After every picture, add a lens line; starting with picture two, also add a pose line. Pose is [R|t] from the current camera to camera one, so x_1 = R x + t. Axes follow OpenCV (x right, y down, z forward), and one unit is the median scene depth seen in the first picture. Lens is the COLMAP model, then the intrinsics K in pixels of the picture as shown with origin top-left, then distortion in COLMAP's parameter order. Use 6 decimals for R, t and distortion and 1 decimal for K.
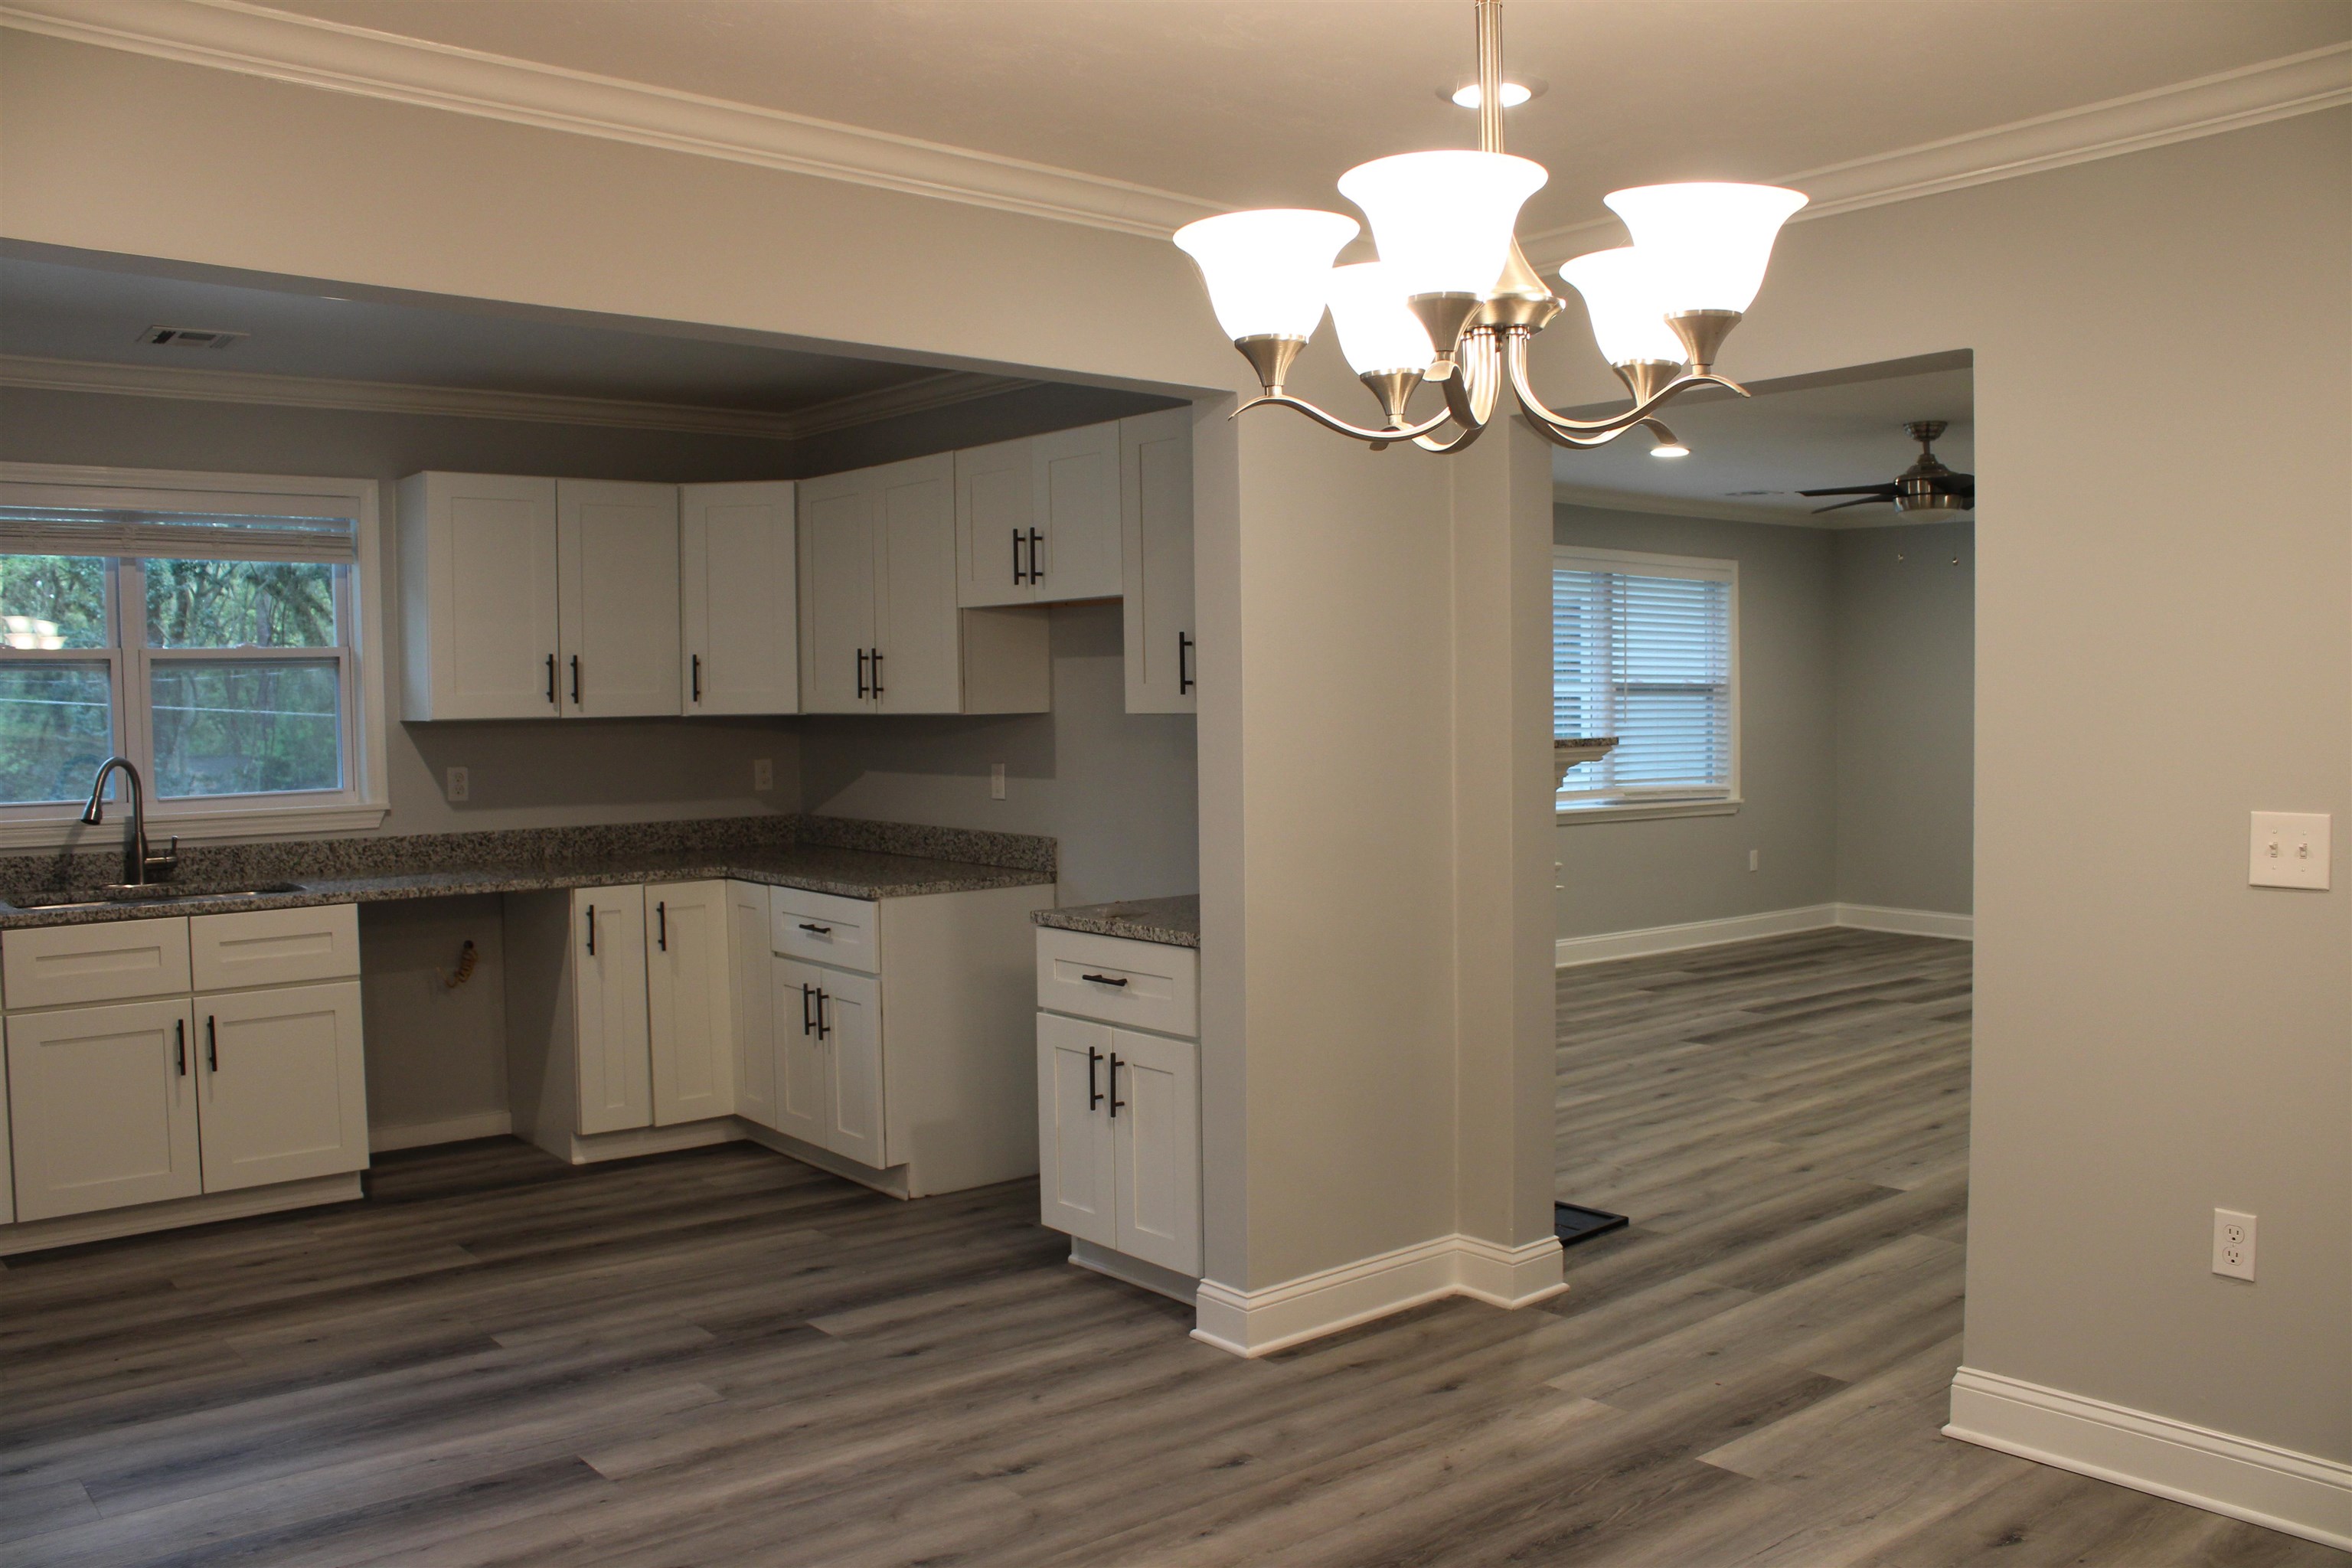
lens RADIAL K [[1933.9, 0, 1166.5], [0, 1933.9, 802.0], [0, 0, 1]] dist [-0.168150, 0.147139]
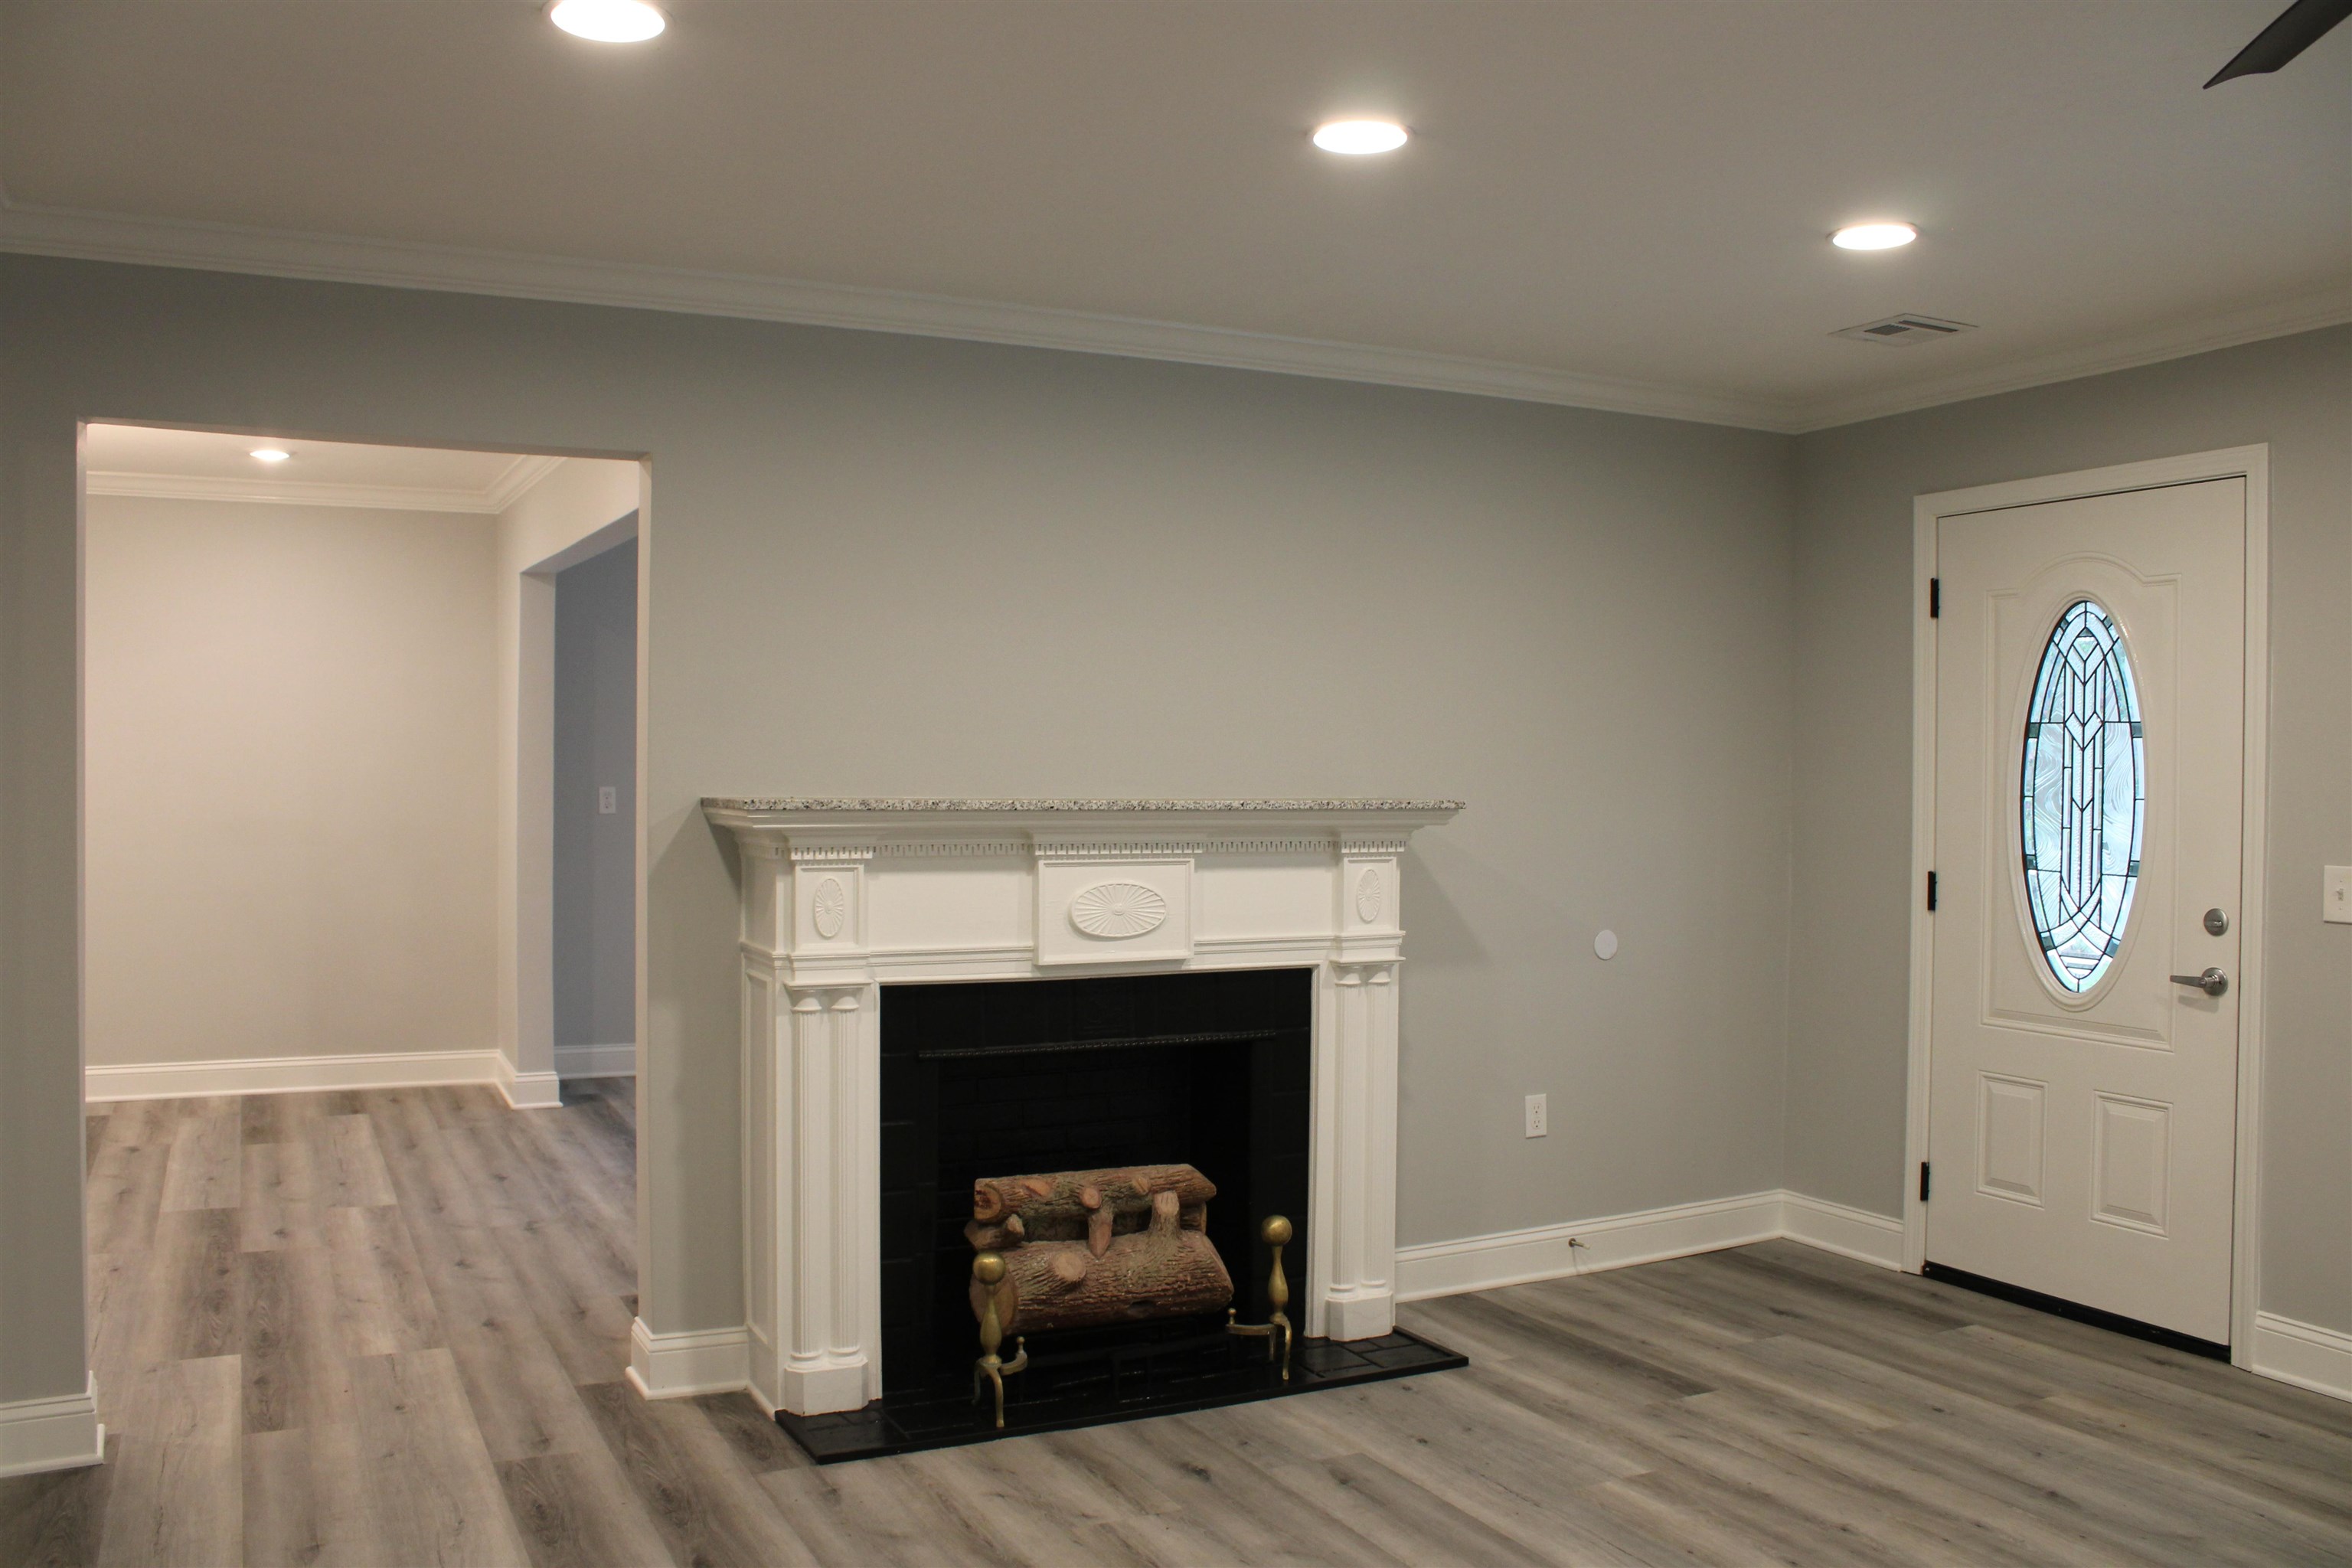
lens RADIAL K [[1933.9, 0, 1166.5], [0, 1933.9, 802.0], [0, 0, 1]] dist [-0.168150, 0.147139]
pose [[-0.233502, 0.027253, -0.971974, 1.042818], [-0.061815, 0.997169, 0.042809, -0.083596], [0.970390, 0.070079, -0.231156, 1.461146]]
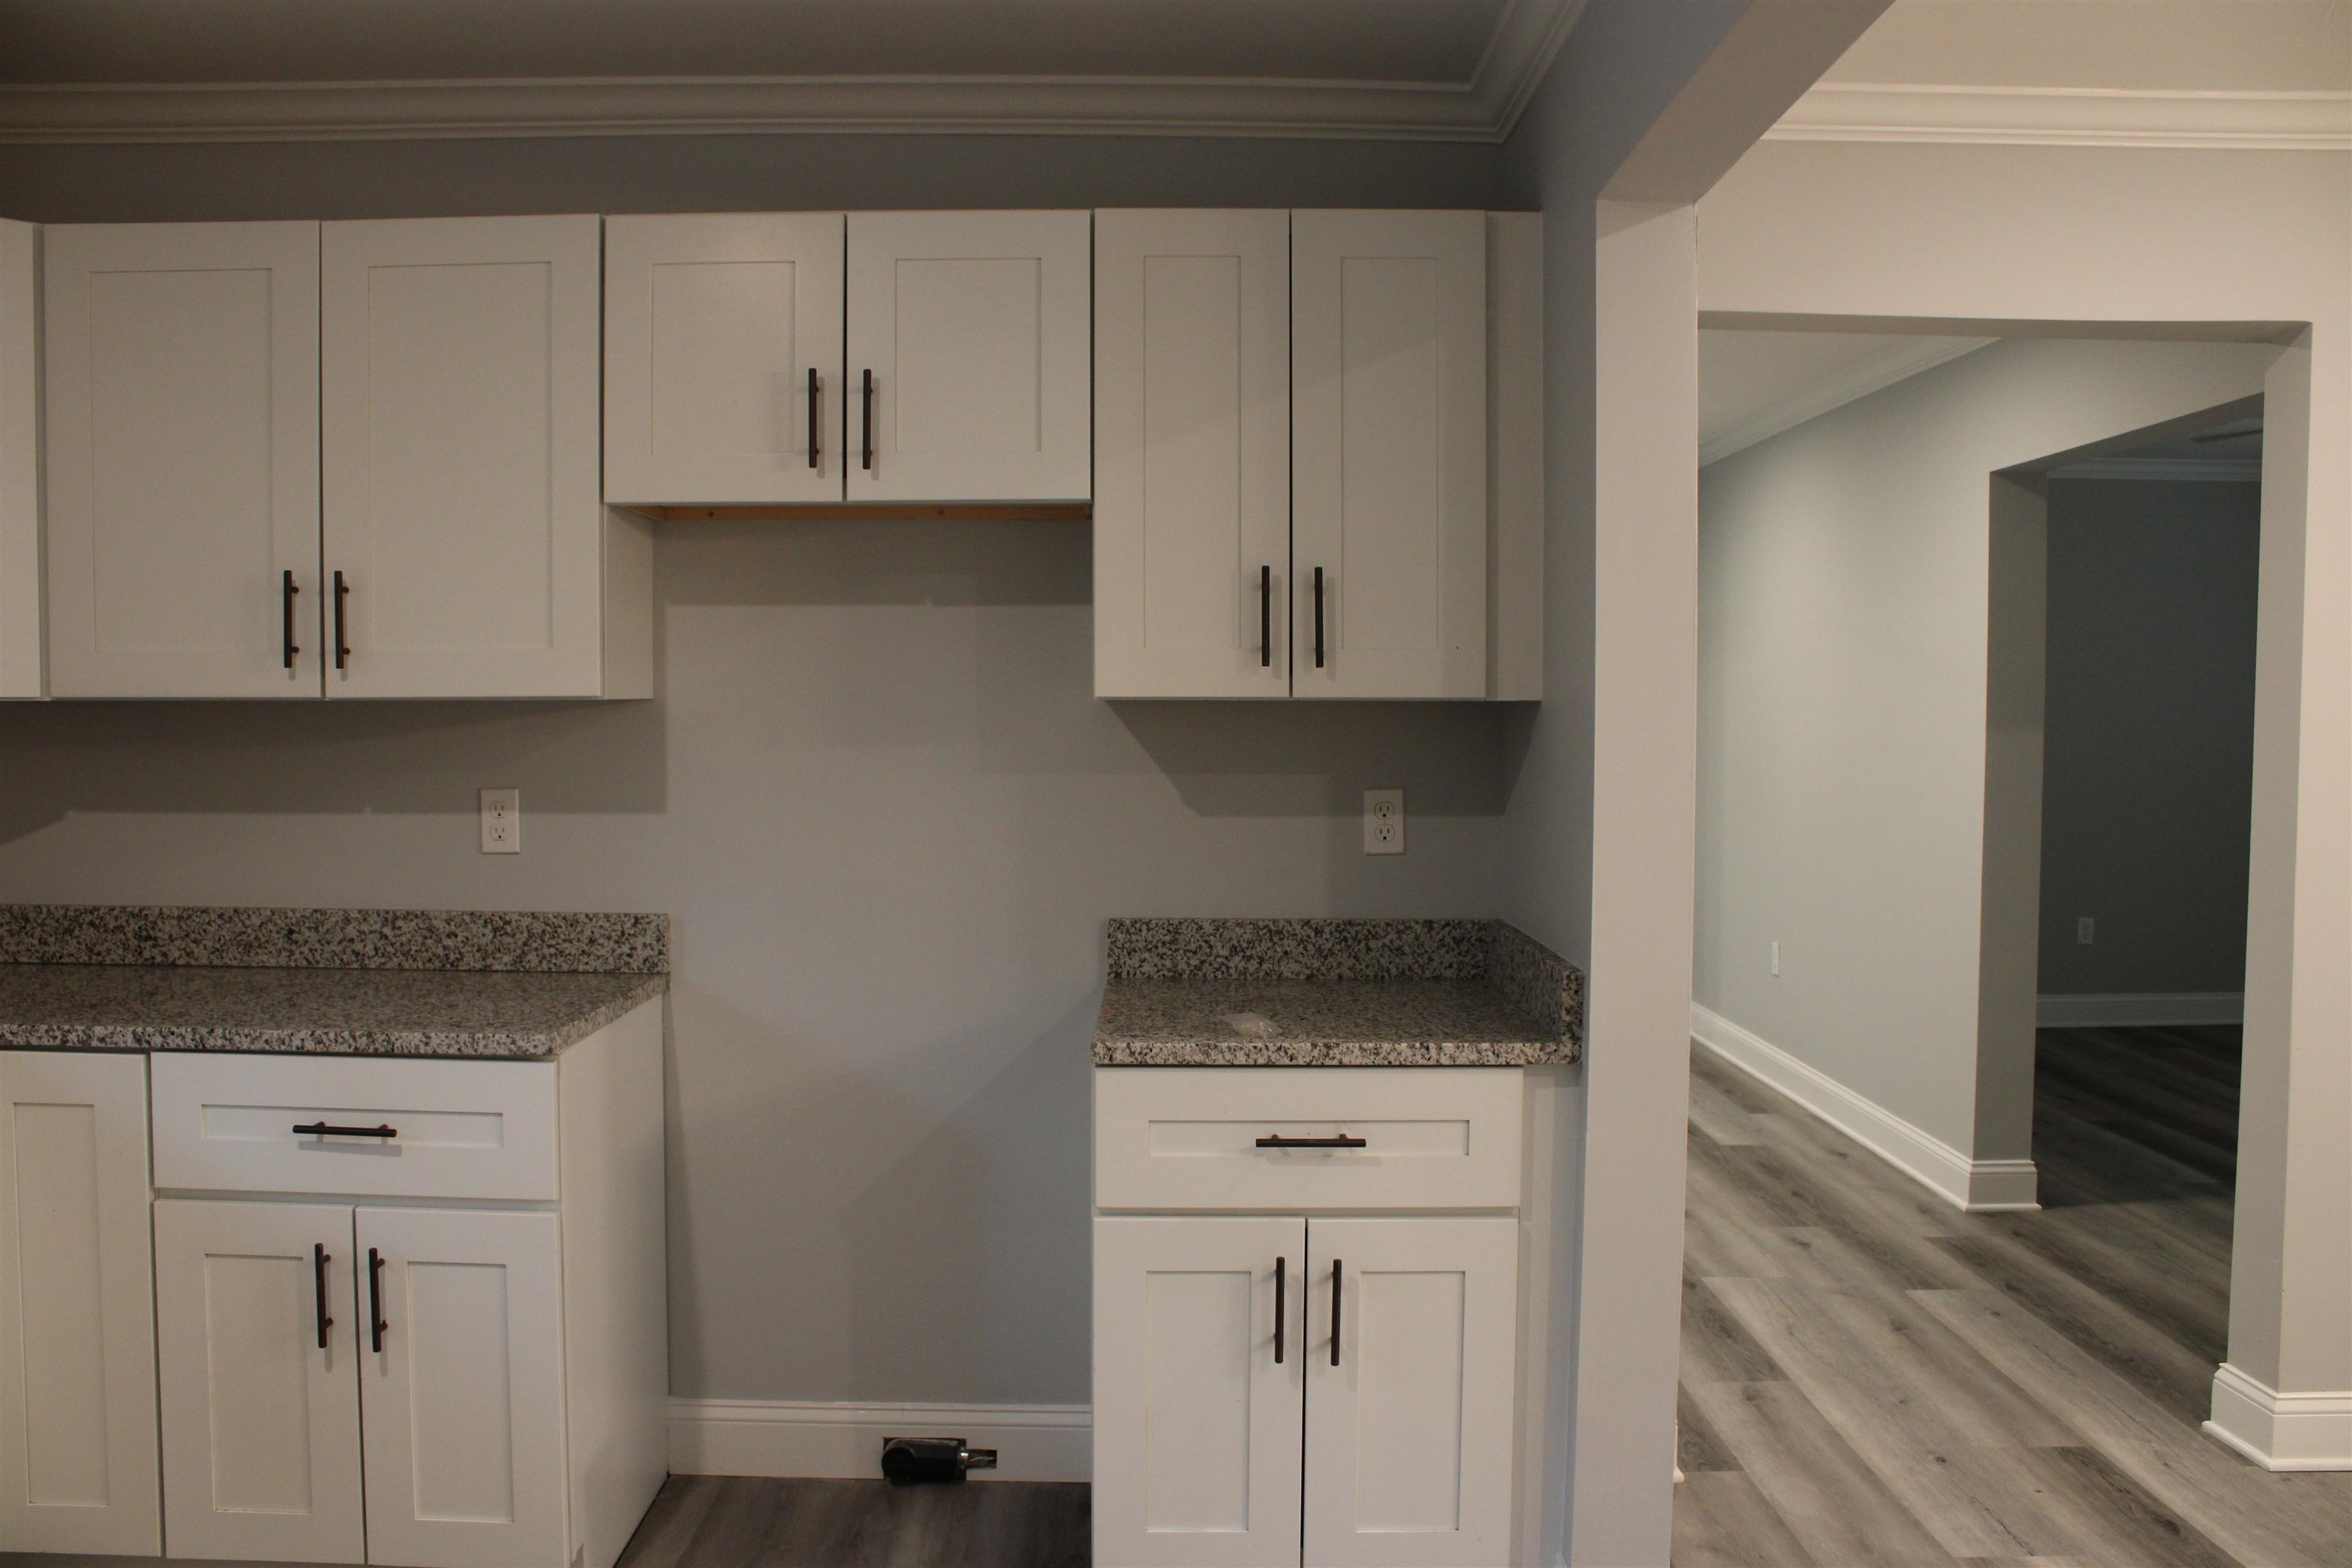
lens RADIAL K [[1933.9, 0, 1166.5], [0, 1933.9, 802.0], [0, 0, 1]] dist [-0.168150, 0.147139]
pose [[0.639619, -0.024406, 0.768304, -0.521321], [0.032503, 0.999461, 0.004690, -0.016885], [-0.768004, 0.021972, 0.640068, 0.664765]]
